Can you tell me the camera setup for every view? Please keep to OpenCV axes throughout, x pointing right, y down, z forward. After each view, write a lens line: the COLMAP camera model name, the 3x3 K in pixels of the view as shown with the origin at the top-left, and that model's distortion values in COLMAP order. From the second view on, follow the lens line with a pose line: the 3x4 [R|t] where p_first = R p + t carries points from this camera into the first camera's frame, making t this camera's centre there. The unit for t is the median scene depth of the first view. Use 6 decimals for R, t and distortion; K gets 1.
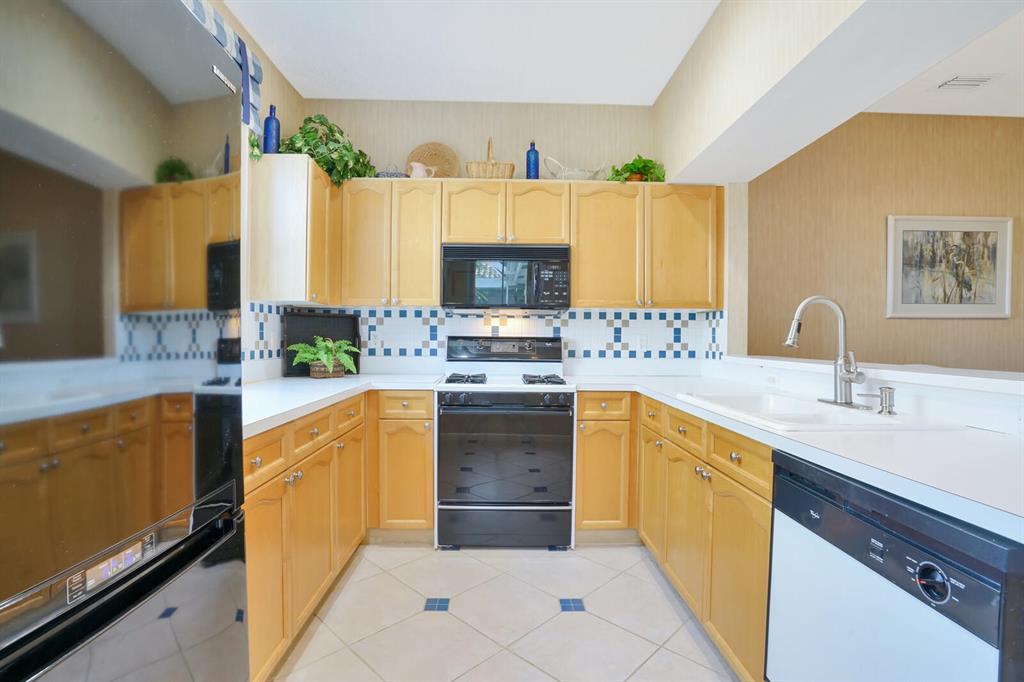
lens RADIAL K [[486.5, 0, 510.1], [0, 486.5, 344.0], [0, 0, 1]] dist [-0.057912, 0.023133]
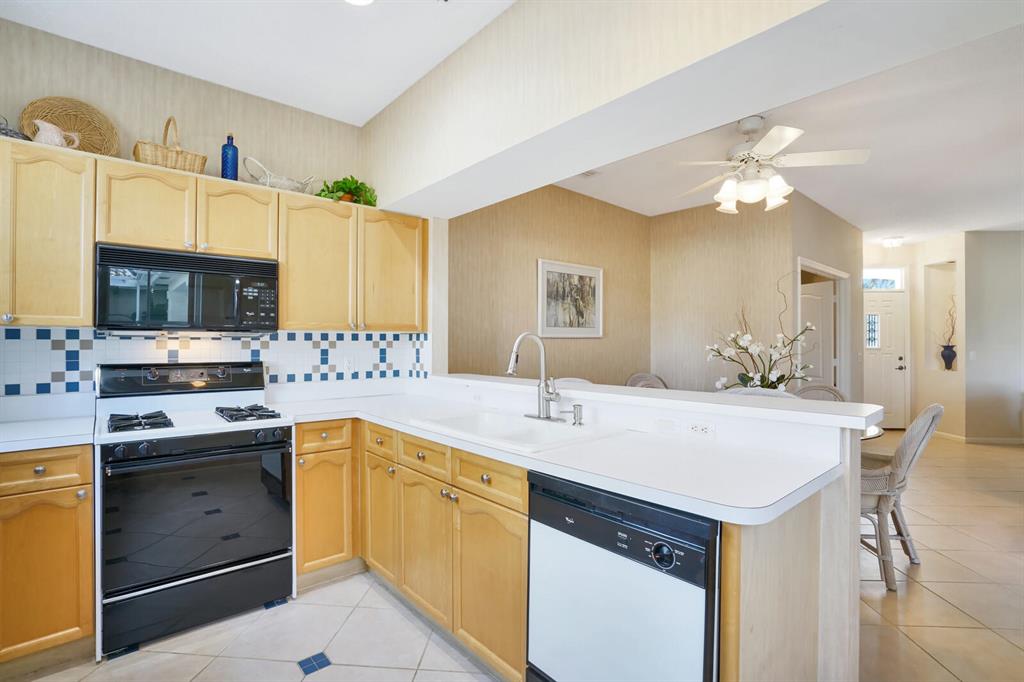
lens RADIAL K [[483.7, 0, 510.6], [0, 483.7, 339.3], [0, 0, 1]] dist [-0.058589, 0.024354]
pose [[0.768567, -0.003675, 0.639759, -0.107129], [0.013618, 0.999851, -0.010616, -0.040370], [-0.639625, 0.016871, 0.768502, 0.040673]]
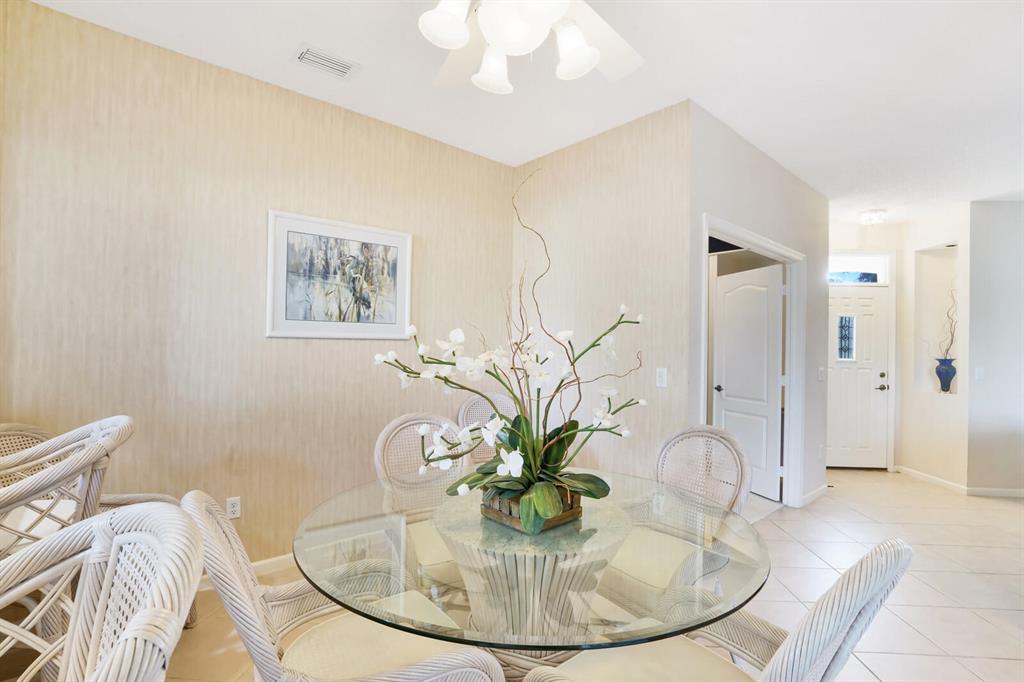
lens RADIAL K [[486.5, 0, 510.1], [0, 486.5, 344.0], [0, 0, 1]] dist [-0.057912, 0.023133]
pose [[0.768380, 0.008768, 0.639934, 0.630686], [-0.001260, 0.999925, -0.012187, -0.036557], [-0.639993, 0.008558, 0.768333, 0.122813]]
